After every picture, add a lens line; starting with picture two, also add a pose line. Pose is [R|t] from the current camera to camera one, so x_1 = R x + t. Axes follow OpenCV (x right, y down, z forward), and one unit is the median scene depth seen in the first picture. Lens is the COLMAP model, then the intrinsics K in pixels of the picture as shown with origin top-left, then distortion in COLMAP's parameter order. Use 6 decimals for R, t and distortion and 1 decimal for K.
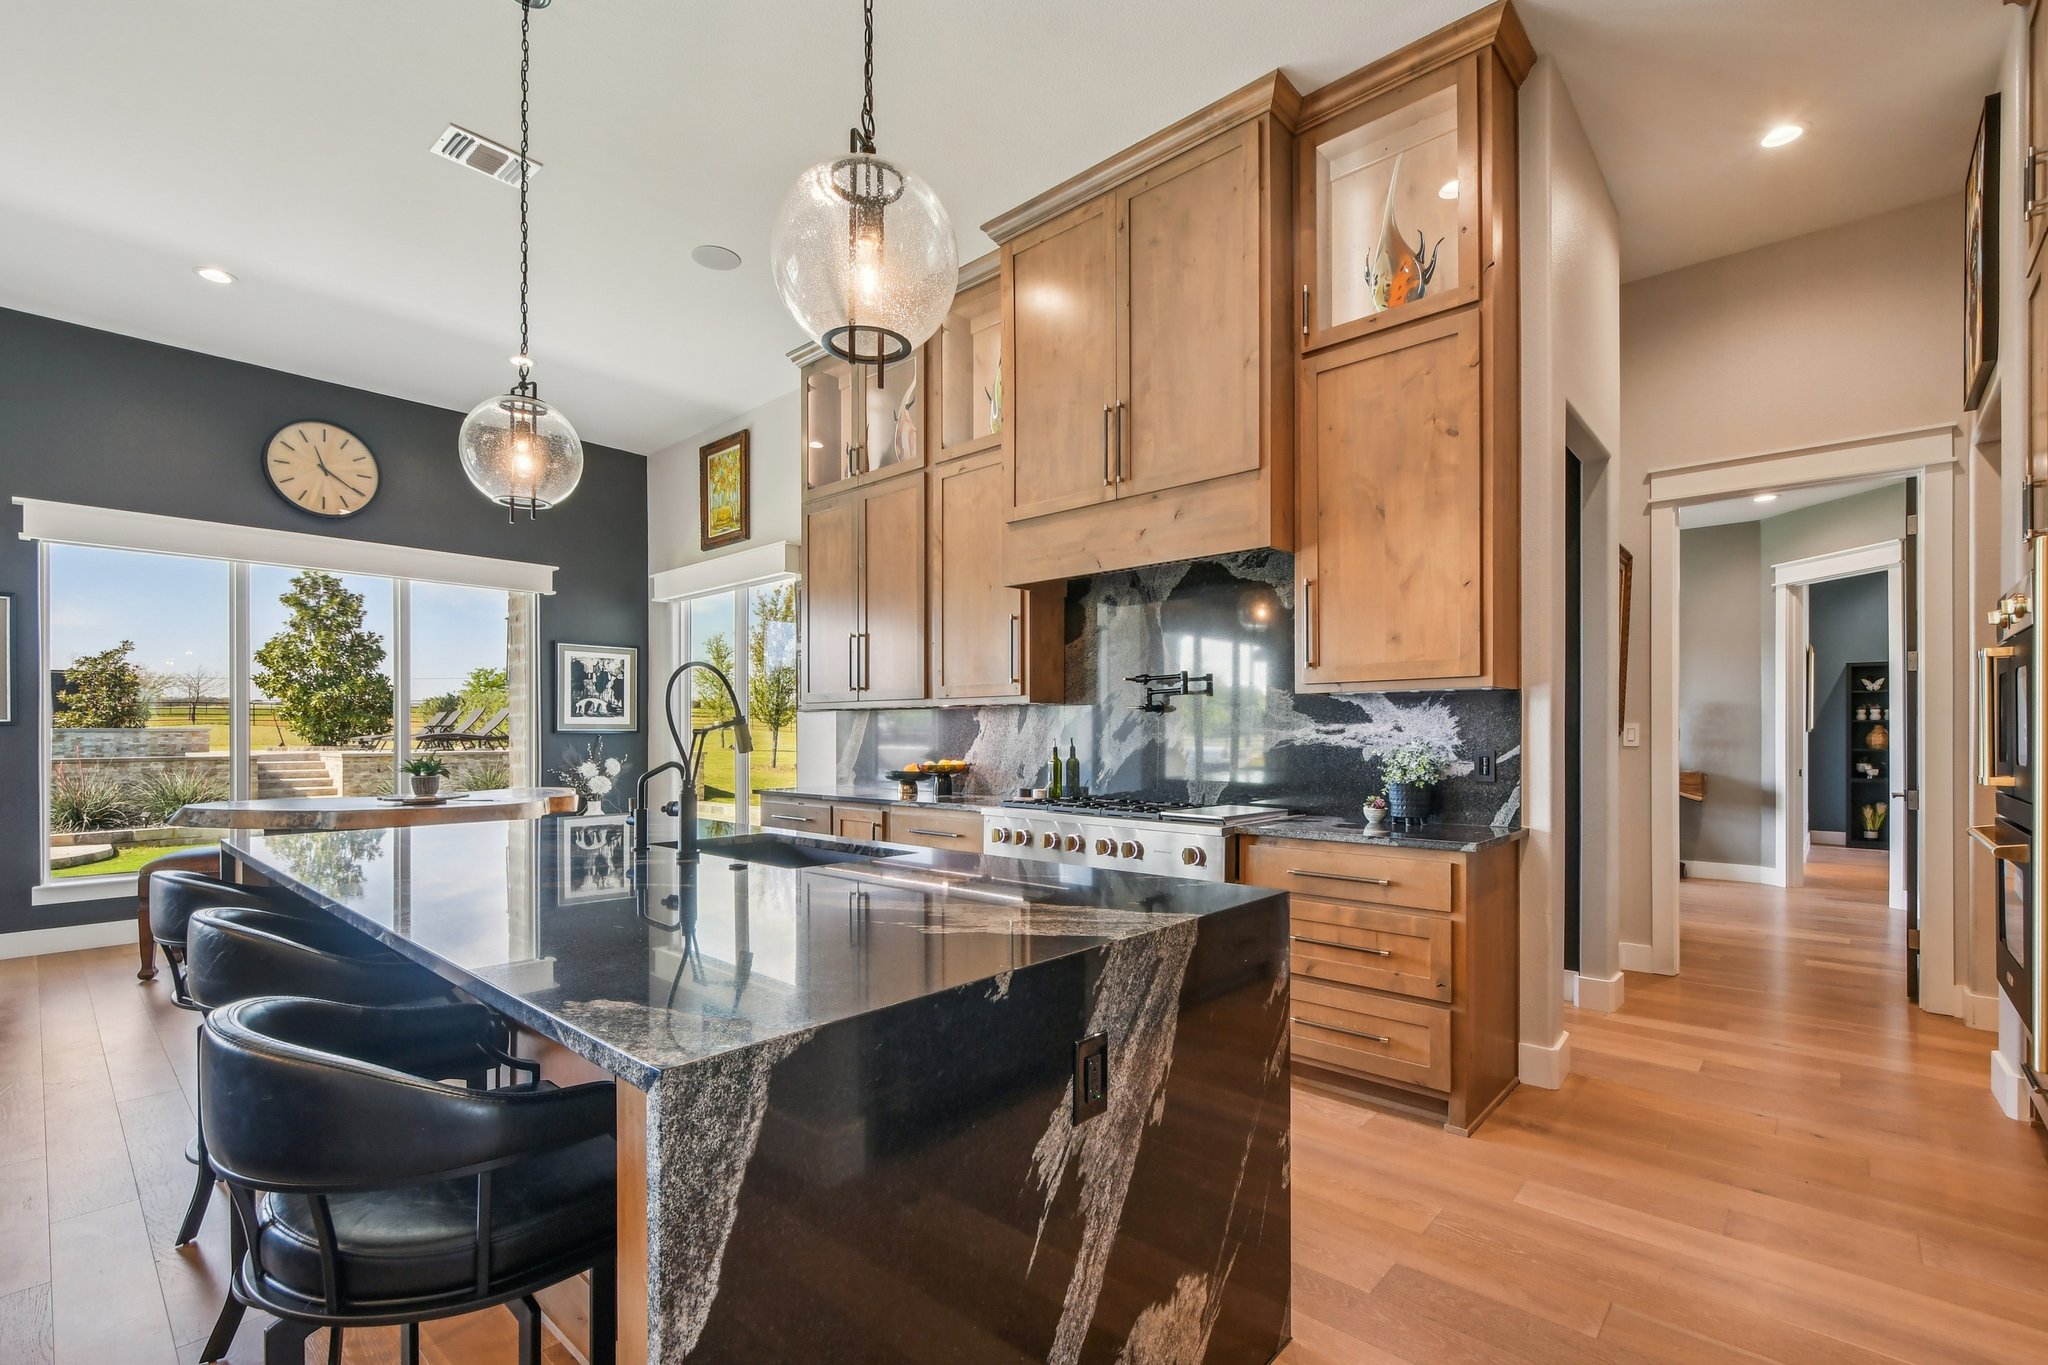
lens RADIAL K [[905.8, 0, 1019.3], [0, 905.8, 740.4], [0, 0, 1]] dist [0.001229, -0.004127]
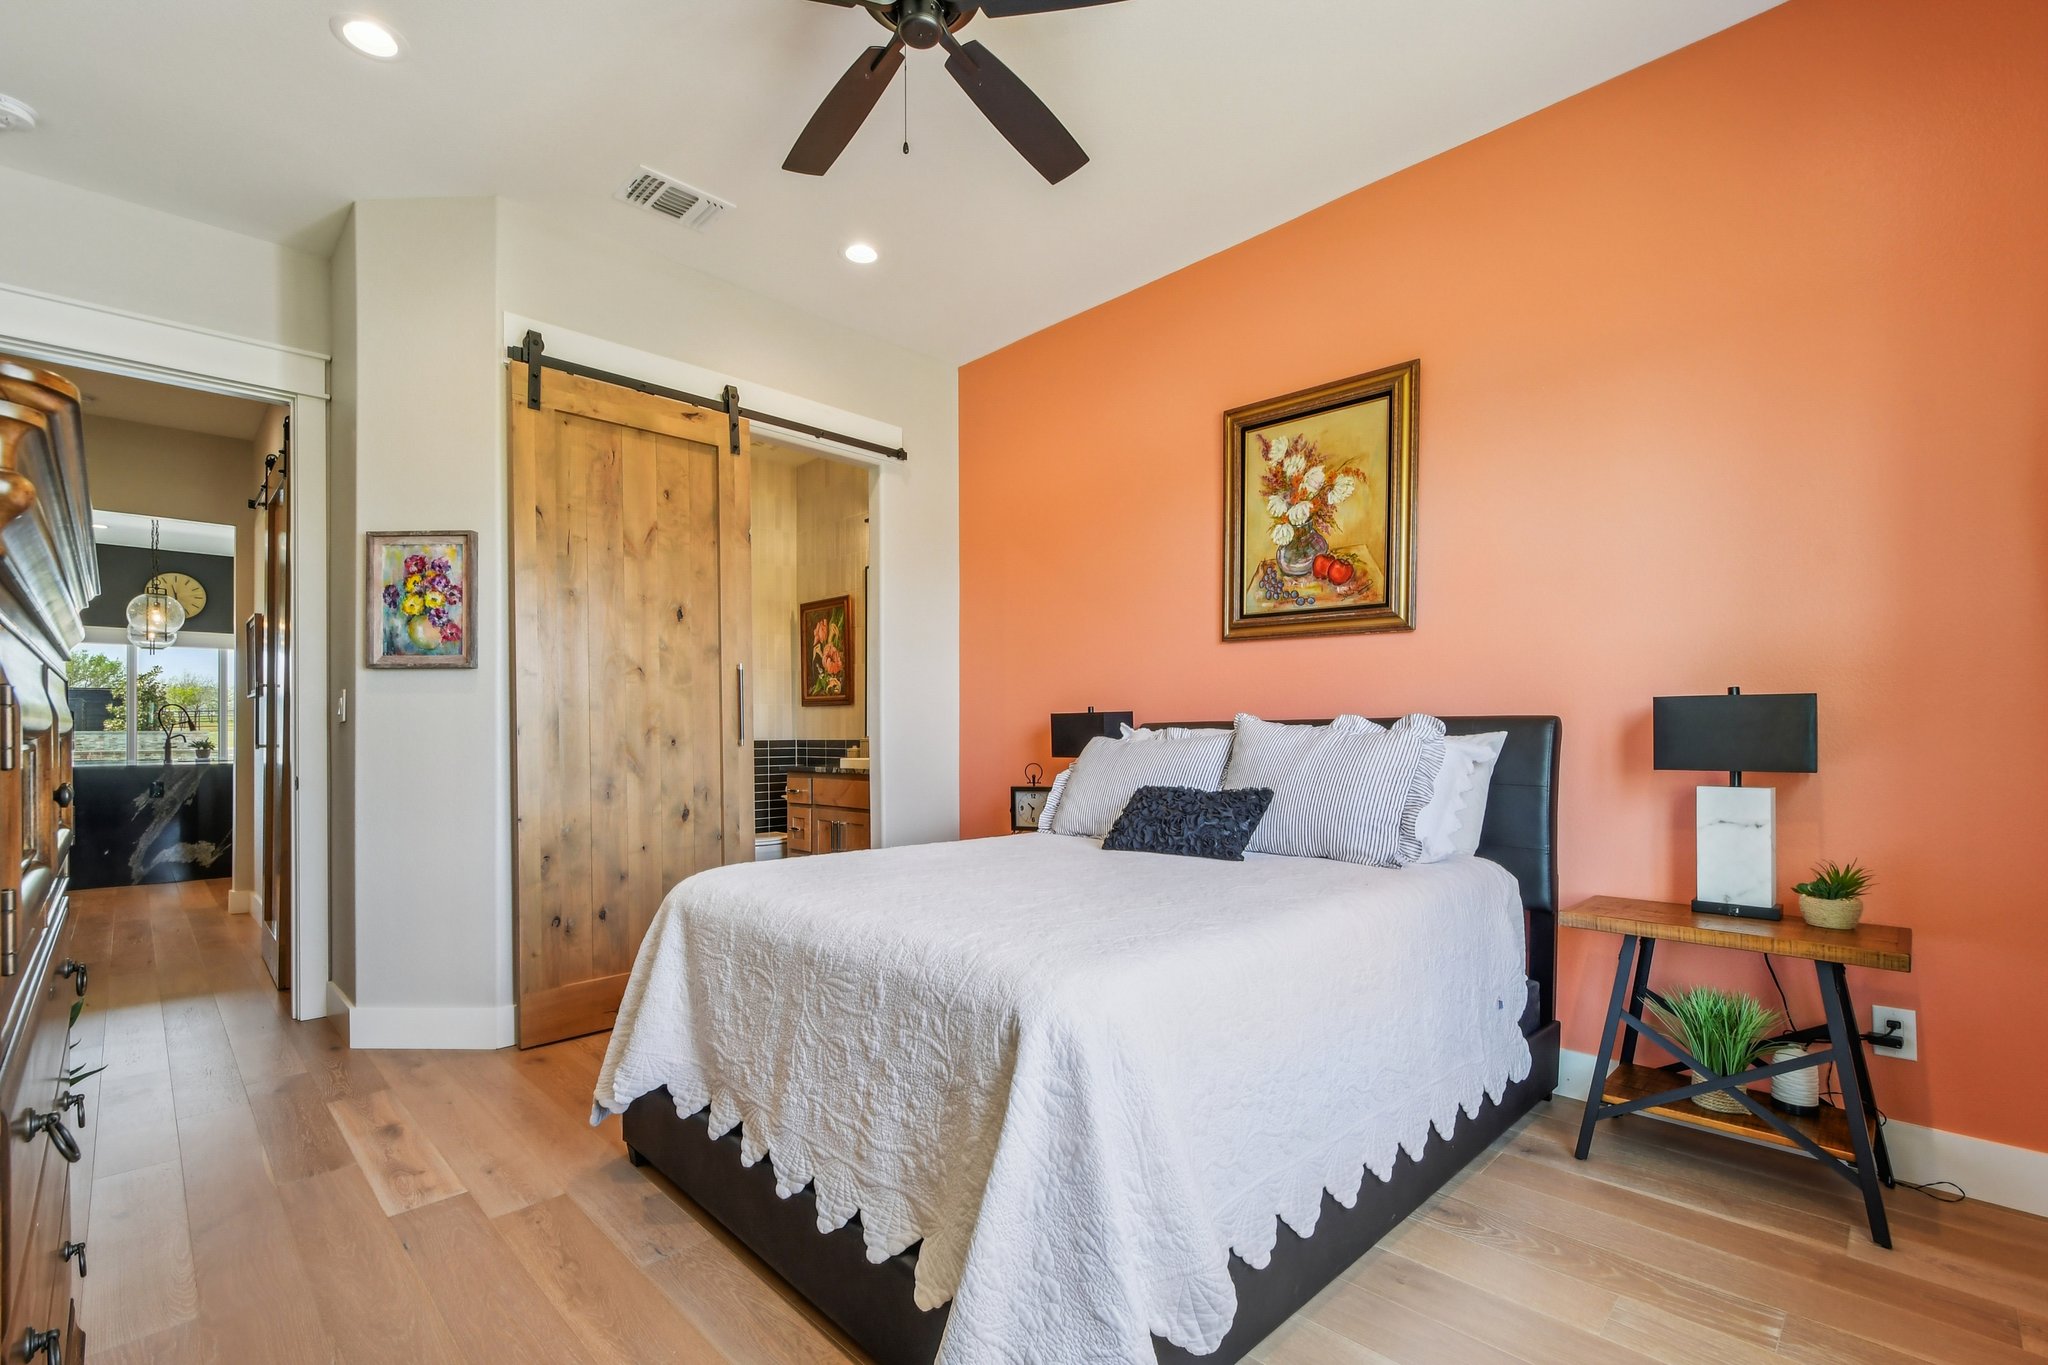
lens RADIAL K [[905.8, 0, 1050.6], [0, 905.8, 742.3], [0, 0, 1]] dist [0.001229, -0.004127]
pose [[0.999149, -0.001516, -0.041229, 1.052911], [0.001347, 0.999991, -0.004141, 0.026065], [0.041235, 0.004082, 0.999141, -0.767345]]
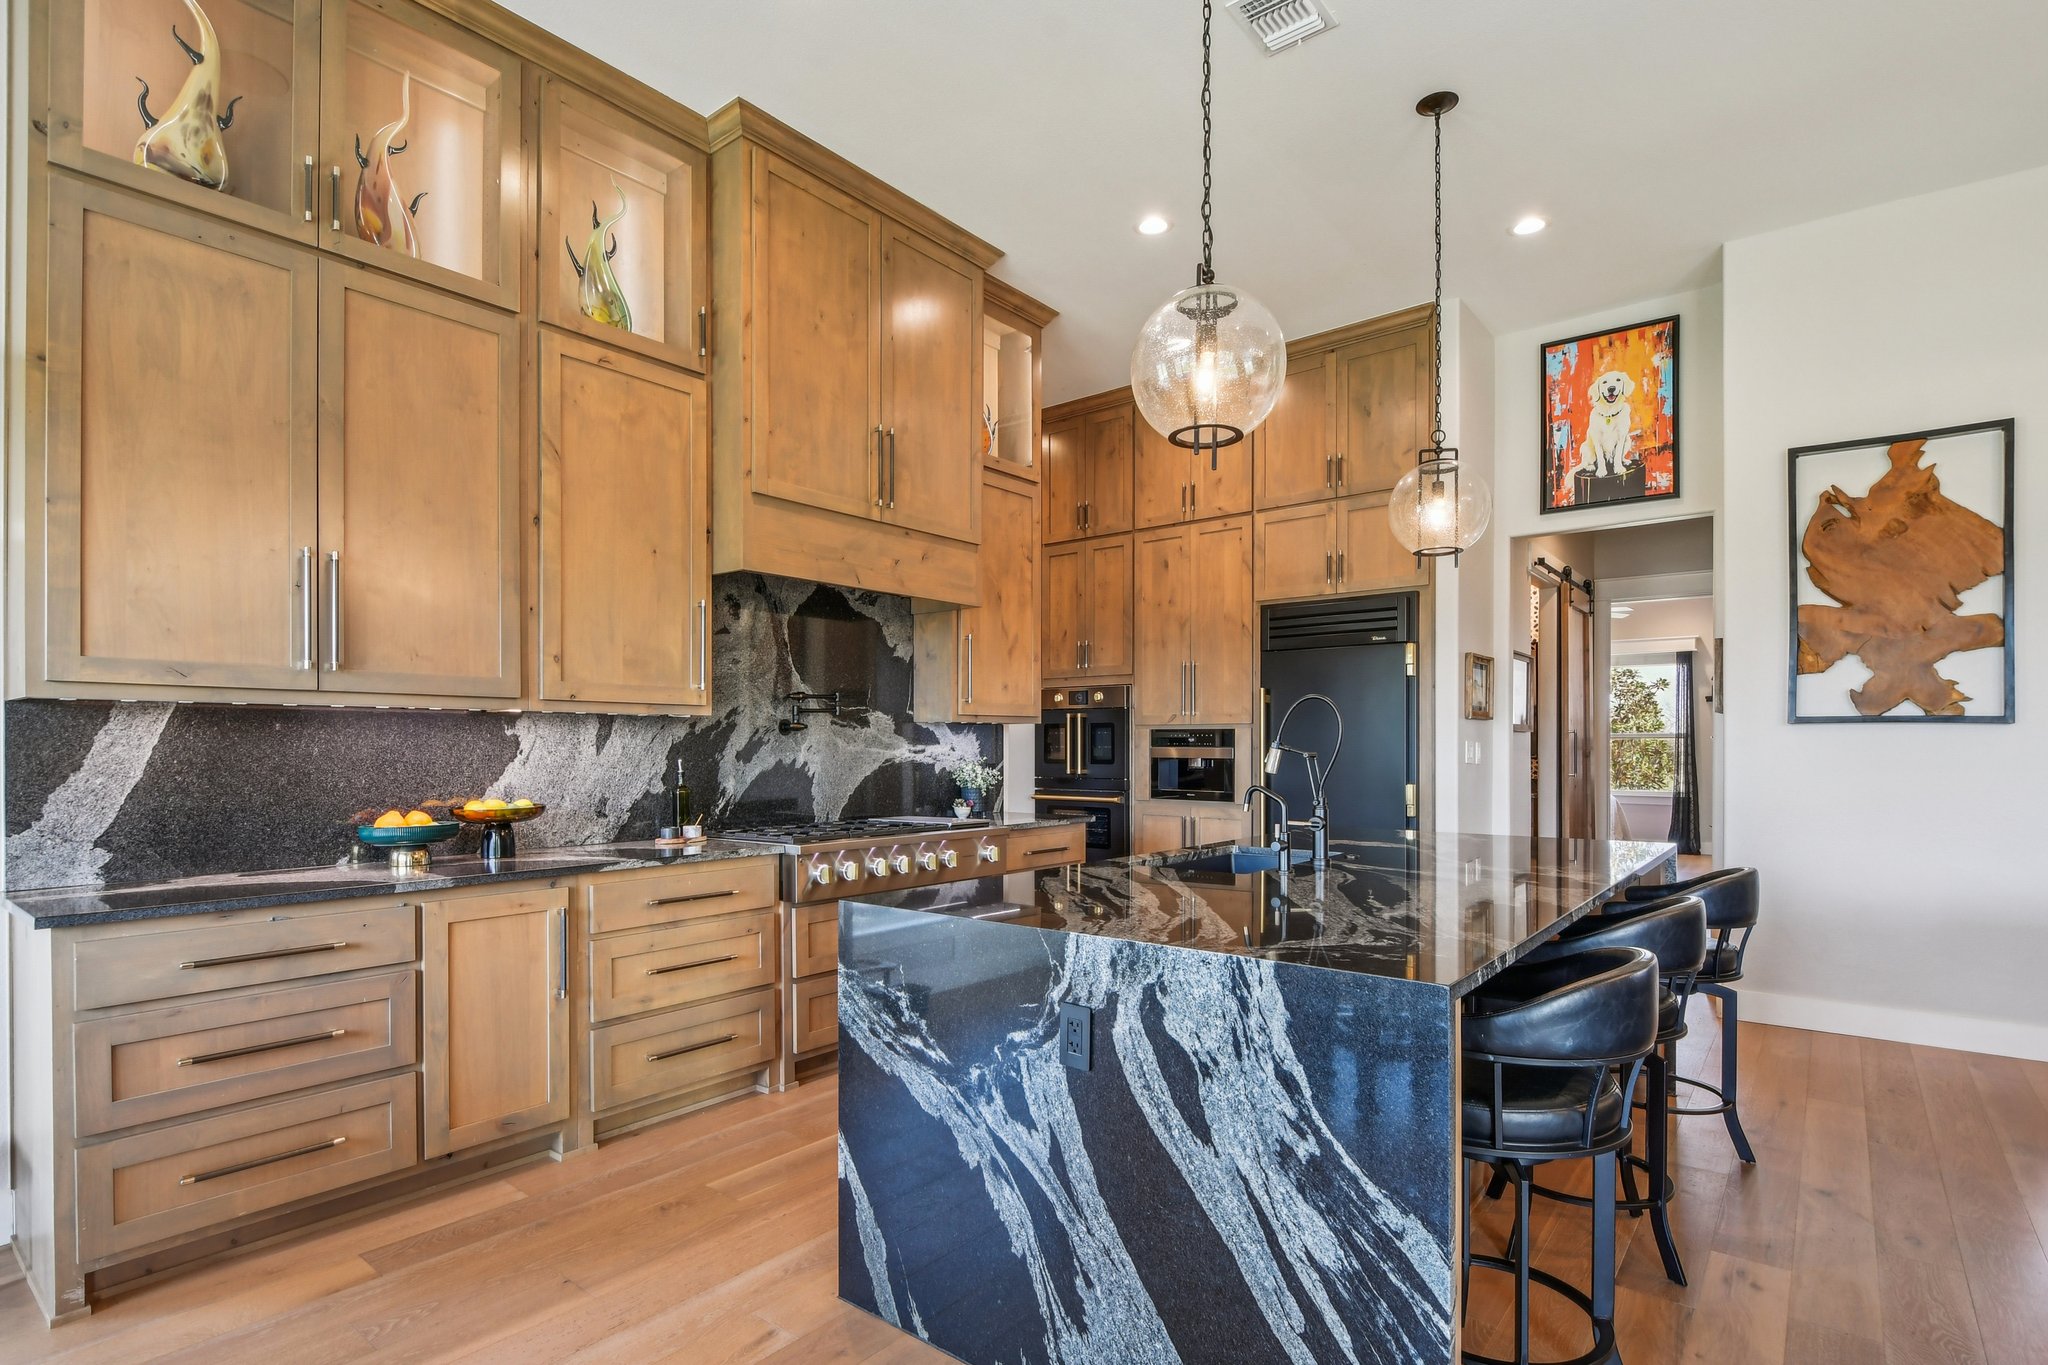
lens RADIAL K [[1009.1, 0, 1010.9], [0, 1009.1, 748.2], [0, 0, 1]] dist [0.001652, -0.010484]
pose [[-0.053085, -0.004133, 0.998581, -0.550935], [0.006157, 0.999971, 0.004466, -0.010080], [-0.998571, 0.006386, -0.053058, 0.494900]]
